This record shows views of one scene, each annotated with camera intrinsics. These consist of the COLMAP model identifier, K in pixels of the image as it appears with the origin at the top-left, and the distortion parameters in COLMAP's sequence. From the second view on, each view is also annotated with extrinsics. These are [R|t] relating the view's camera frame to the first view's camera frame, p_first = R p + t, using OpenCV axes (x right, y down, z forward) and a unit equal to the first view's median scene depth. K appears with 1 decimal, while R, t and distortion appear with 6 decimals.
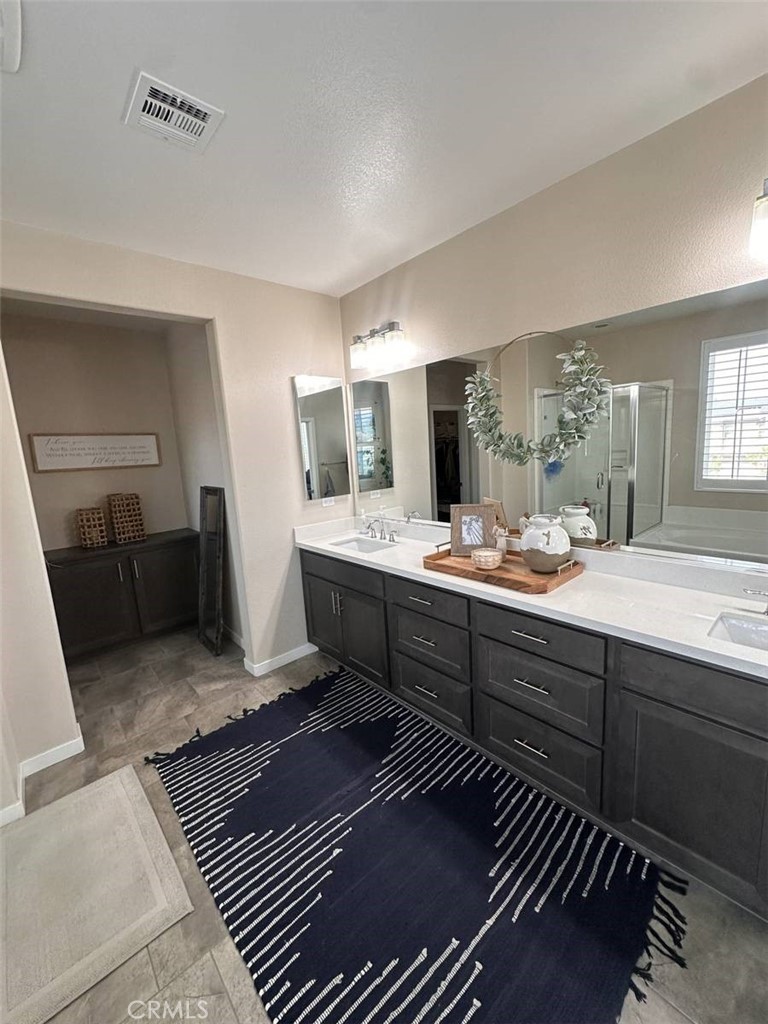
lens RADIAL K [[406.7, 0, 381.9], [0, 406.7, 513.4], [0, 0, 1]] dist [-0.003480, 0.000606]
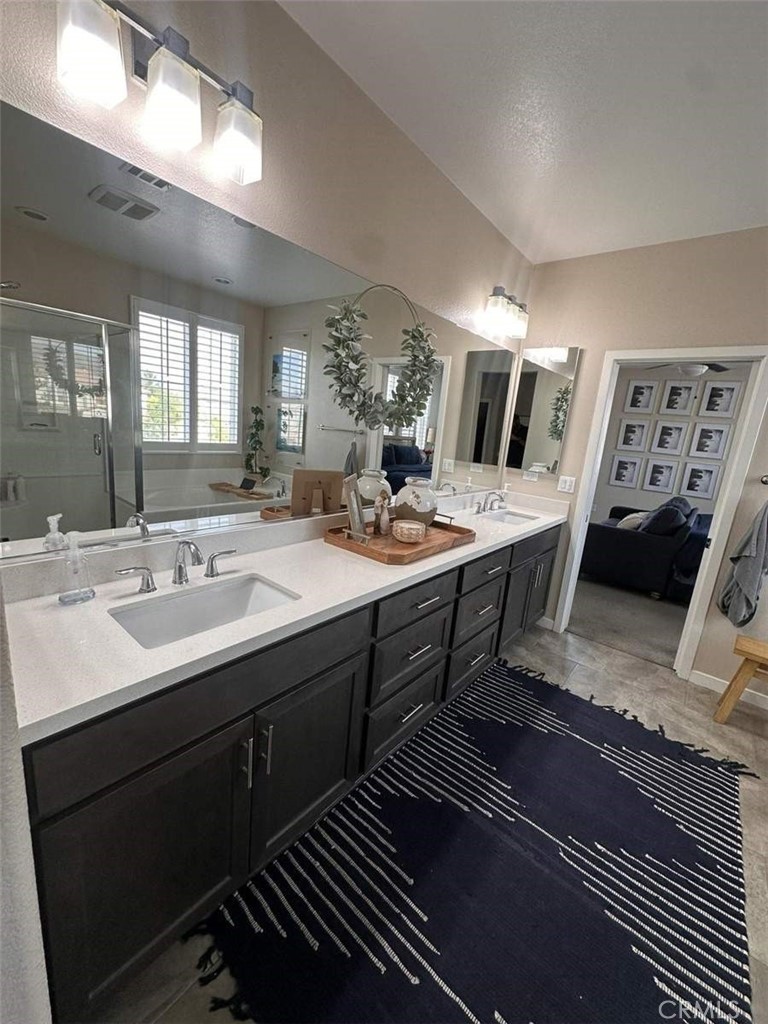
lens RADIAL K [[406.7, 0, 384.1], [0, 406.7, 507.1], [0, 0, 1]] dist [-0.003480, 0.000606]
pose [[-0.156593, -0.154777, 0.975460, -0.685100], [0.067965, 0.983615, 0.166982, -0.112386], [-0.985322, 0.092445, -0.143508, 1.287287]]
